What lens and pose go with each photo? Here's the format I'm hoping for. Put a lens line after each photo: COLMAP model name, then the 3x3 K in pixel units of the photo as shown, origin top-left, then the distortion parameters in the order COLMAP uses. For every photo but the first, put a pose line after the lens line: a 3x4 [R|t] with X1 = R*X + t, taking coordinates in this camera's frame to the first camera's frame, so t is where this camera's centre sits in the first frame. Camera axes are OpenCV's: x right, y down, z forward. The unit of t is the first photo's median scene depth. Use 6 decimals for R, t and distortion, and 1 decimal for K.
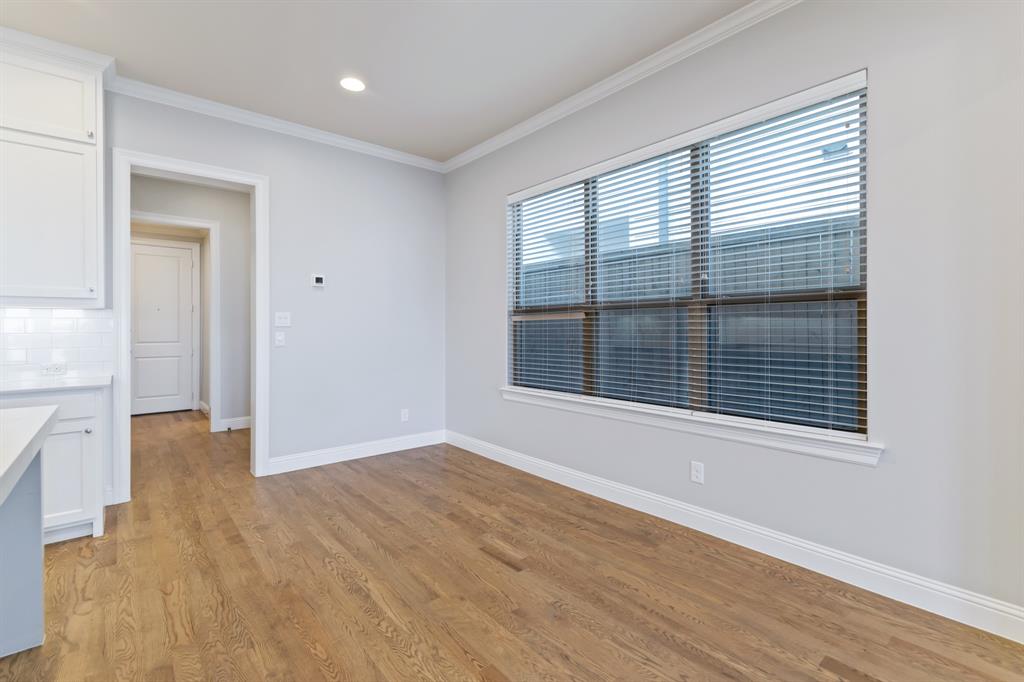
lens RADIAL K [[456.2, 0, 506.8], [0, 456.2, 320.7], [0, 0, 1]] dist [0.005163, -0.002130]
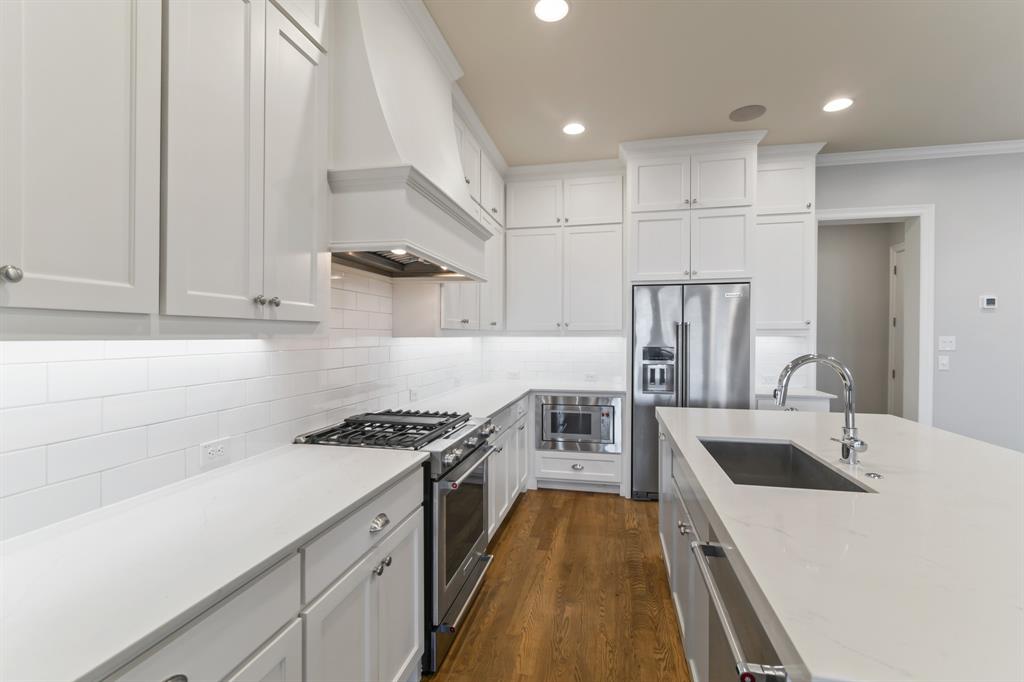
lens RADIAL K [[456.2, 0, 513.1], [0, 456.2, 331.9], [0, 0, 1]] dist [0.005163, -0.002130]
pose [[0.619152, -0.004518, -0.785258, -0.389225], [0.007265, 0.999974, -0.000026, -0.046285], [0.785238, -0.005689, 0.619168, -0.476414]]
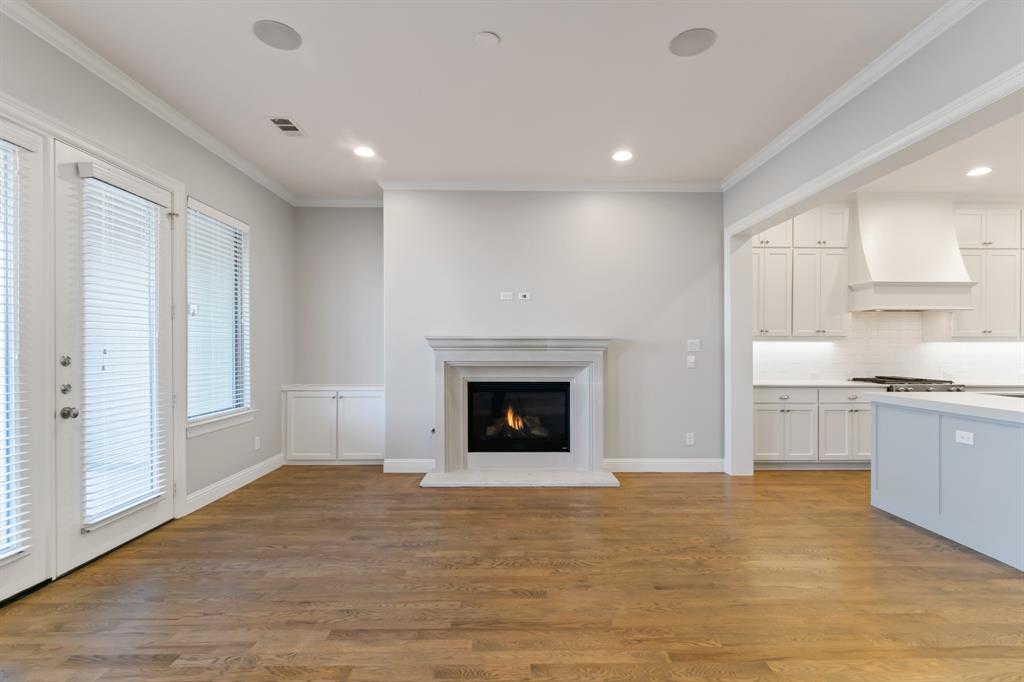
lens RADIAL K [[470.2, 0, 522.3], [0, 470.2, 348.3], [0, 0, 1]] dist [0.003298, -0.001966]
pose [[-0.623544, 0.001552, -0.781787, 1.194364], [0.009657, 0.999937, -0.005717, -0.016047], [0.781729, -0.011114, -0.623519, -0.155363]]
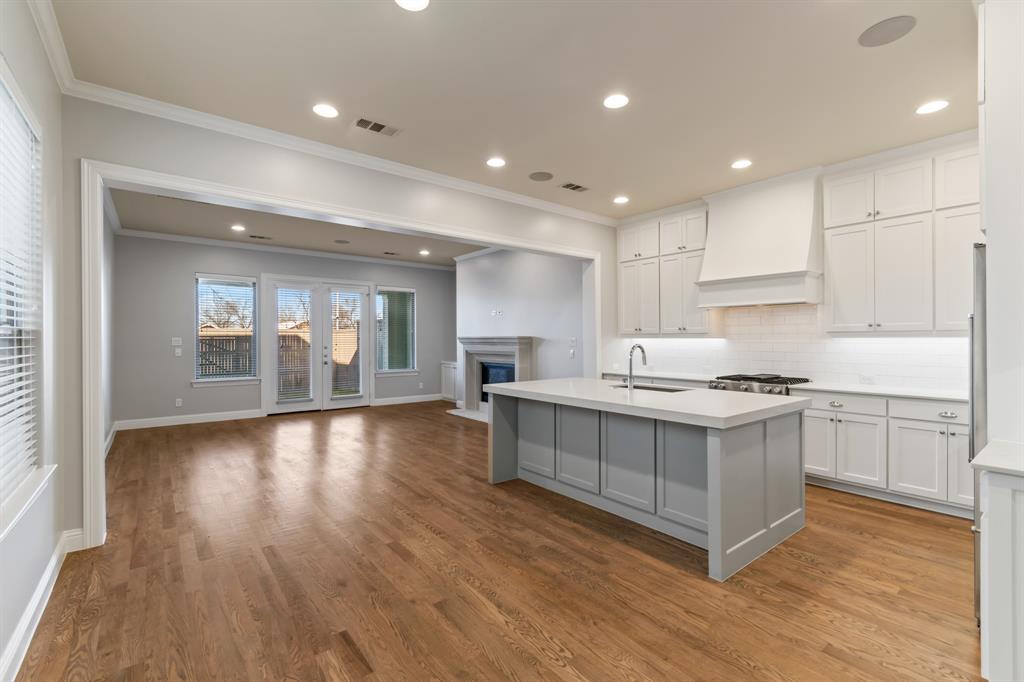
lens RADIAL K [[456.2, 0, 513.7], [0, 456.2, 339.3], [0, 0, 1]] dist [0.005163, -0.002130]
pose [[-0.999584, 0.005267, 0.028355, -0.273835], [0.004939, 0.999920, -0.011649, -0.018037], [-0.028414, -0.011504, -0.999530, 1.534050]]
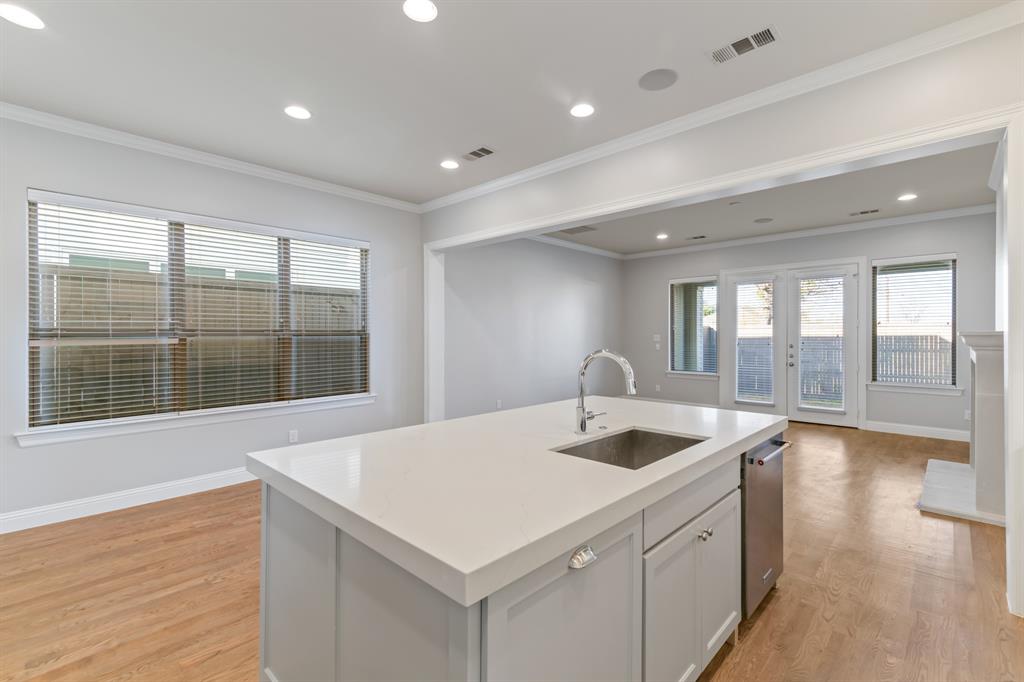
lens RADIAL K [[456.2, 0, 511.5], [0, 456.2, 335.5], [0, 0, 1]] dist [0.005163, -0.002130]
pose [[-0.106418, 0.004533, 0.994311, -1.275395], [-0.010826, 0.999925, -0.005717, -0.032930], [-0.994263, -0.011372, -0.106361, 0.379419]]
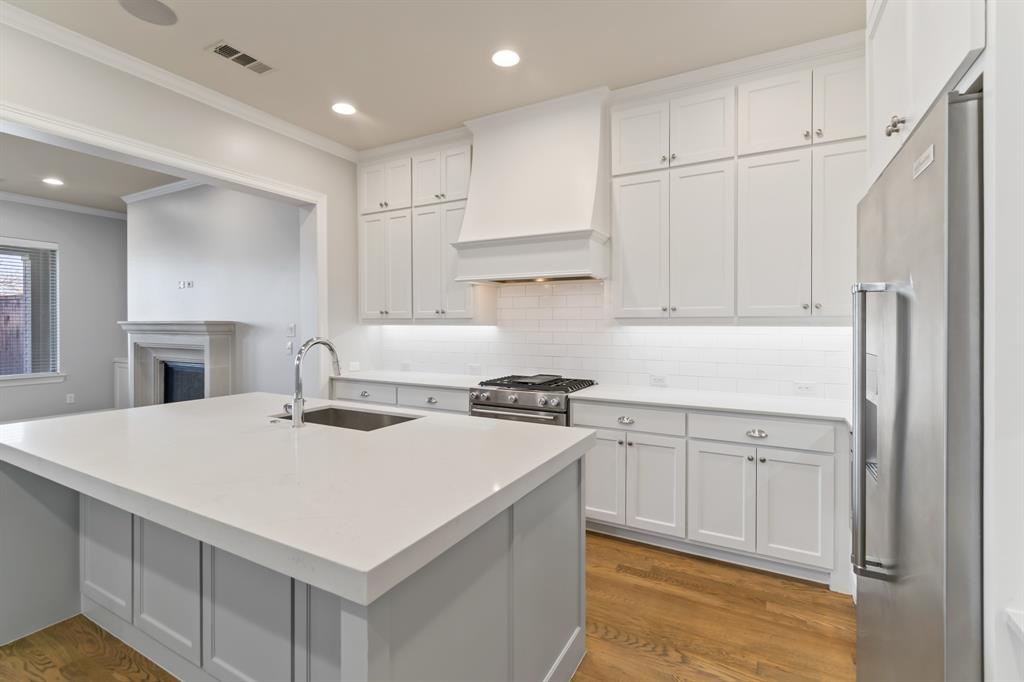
lens RADIAL K [[470.2, 0, 513.4], [0, 470.2, 325.9], [0, 0, 1]] dist [0.003298, -0.001966]
pose [[-0.931593, 0.002748, -0.363492, -0.620929], [0.005684, 0.999959, -0.007007, -0.028732], [0.363458, -0.008593, -0.931571, 0.970400]]
